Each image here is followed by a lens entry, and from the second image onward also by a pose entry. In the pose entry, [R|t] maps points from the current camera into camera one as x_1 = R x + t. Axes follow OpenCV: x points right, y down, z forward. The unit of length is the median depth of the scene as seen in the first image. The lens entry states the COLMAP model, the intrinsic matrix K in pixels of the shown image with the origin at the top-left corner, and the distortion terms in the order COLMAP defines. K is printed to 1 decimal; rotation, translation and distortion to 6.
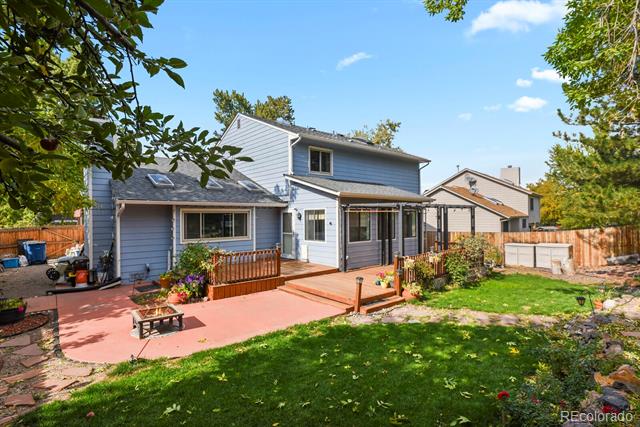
lens RADIAL K [[312.2, 0, 318.3], [0, 312.2, 215.7], [0, 0, 1]] dist [-0.013864, -0.000510]
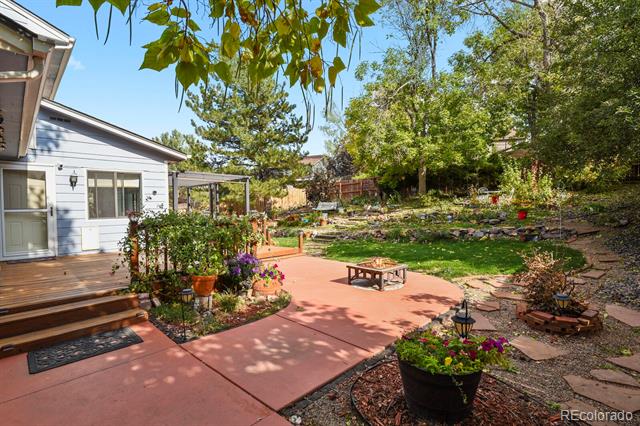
lens RADIAL K [[310.9, 0, 322.0], [0, 310.9, 214.9], [0, 0, 1]] dist [-0.012868, -0.000703]
pose [[-0.072104, -0.009380, 0.997353, -0.671222], [0.016723, 0.999804, 0.010612, 0.070047], [-0.997257, 0.017444, -0.071933, 0.578369]]
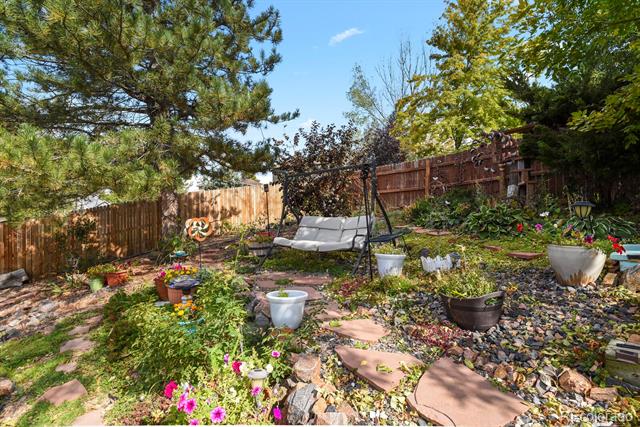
lens RADIAL K [[310.9, 0, 322.0], [0, 310.9, 215.4], [0, 0, 1]] dist [-0.012868, -0.000703]
pose [[0.018768, 0.021000, 0.999603, 0.482976], [-0.002142, 0.999778, -0.020963, 0.030530], [-0.999822, -0.001748, 0.018809, 0.440692]]
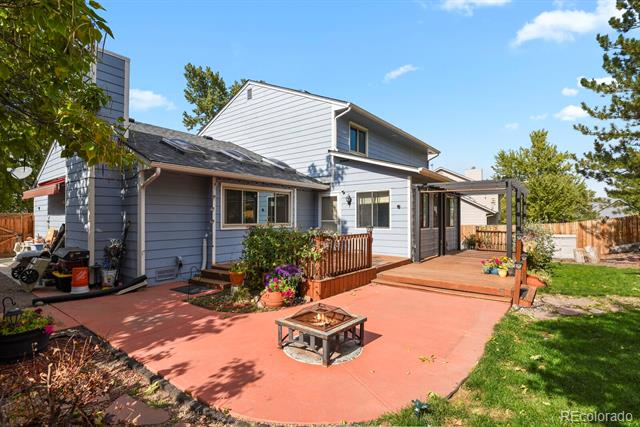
lens RADIAL K [[310.9, 0, 322.0], [0, 310.9, 215.4], [0, 0, 1]] dist [-0.012868, -0.000703]
pose [[0.979140, 0.008447, 0.203009, -0.304230], [-0.006646, 0.999932, -0.009551, 0.052253], [-0.203076, 0.008003, 0.979130, 0.186544]]
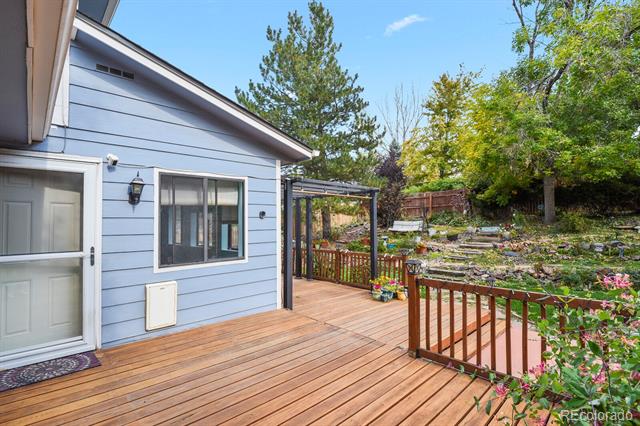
lens RADIAL K [[310.9, 0, 322.0], [0, 310.9, 214.9], [0, 0, 1]] dist [-0.012868, -0.000703]
pose [[-0.040433, 0.030121, 0.998728, -0.358678], [0.003787, 0.999543, -0.029992, 0.034761], [-0.999175, 0.002570, -0.040528, 0.836921]]
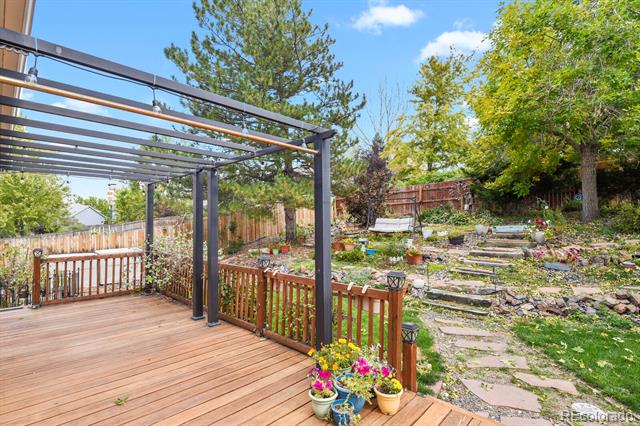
lens RADIAL K [[310.9, 0, 322.0], [0, 310.9, 214.9], [0, 0, 1]] dist [-0.012868, -0.000703]
pose [[-0.090182, 0.033735, 0.995354, -0.045338], [0.004131, 0.999430, -0.033499, 0.044018], [-0.995917, 0.001090, -0.090270, 0.744803]]
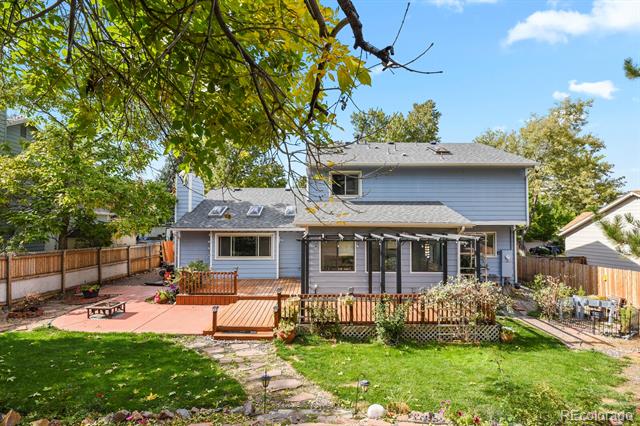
lens RADIAL K [[324.3, 0, 324.8], [0, 324.3, 218.3], [0, 0, 1]] dist [-0.017500, -0.001086]
pose [[0.768084, 0.001039, -0.640348, 0.688289], [-0.007203, 0.999949, -0.007018, -0.068850], [0.640308, 0.010003, 0.768053, 0.200096]]
